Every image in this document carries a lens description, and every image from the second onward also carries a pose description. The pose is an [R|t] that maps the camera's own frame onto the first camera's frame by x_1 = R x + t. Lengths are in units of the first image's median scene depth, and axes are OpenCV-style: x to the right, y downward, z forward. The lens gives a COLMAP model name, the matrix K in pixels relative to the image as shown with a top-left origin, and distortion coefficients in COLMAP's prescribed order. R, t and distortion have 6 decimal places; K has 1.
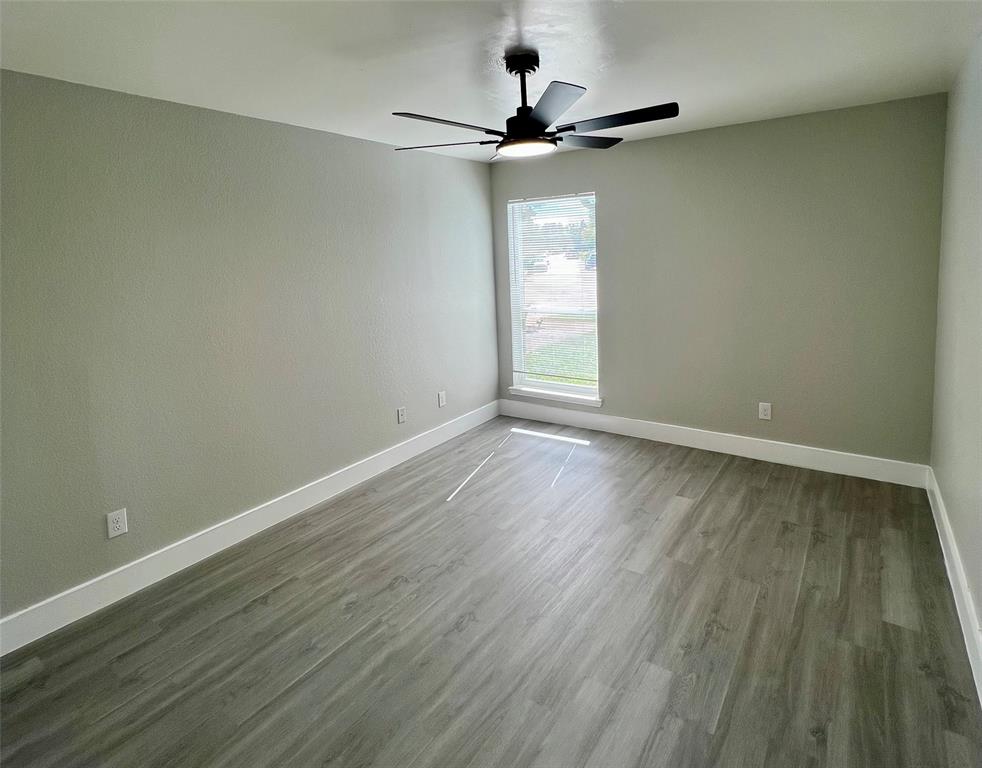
lens RADIAL K [[535.4, 0, 491.1], [0, 535.4, 380.3], [0, 0, 1]] dist [-0.000543, -0.000080]
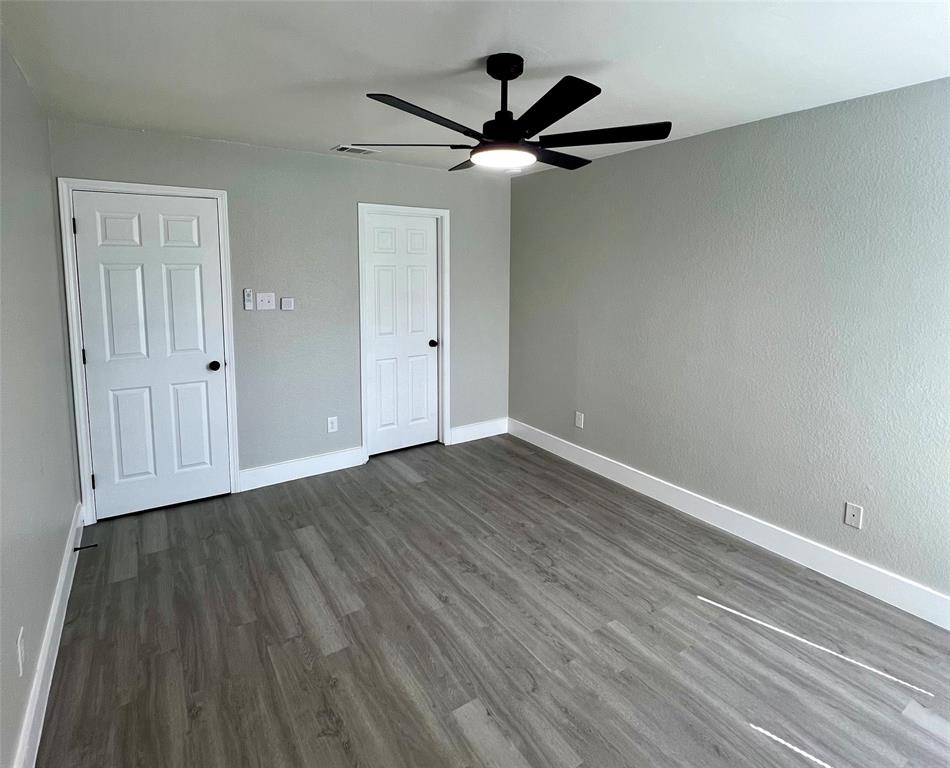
lens RADIAL K [[513.7, 0, 475.4], [0, 513.7, 388.2], [0, 0, 1]] dist [-0.000572, 0.000073]
pose [[-0.393357, 0.247899, -0.885334, 0.815486], [-0.200418, 0.916683, 0.345723, -0.308805], [0.897275, 0.313430, -0.310900, 1.153838]]
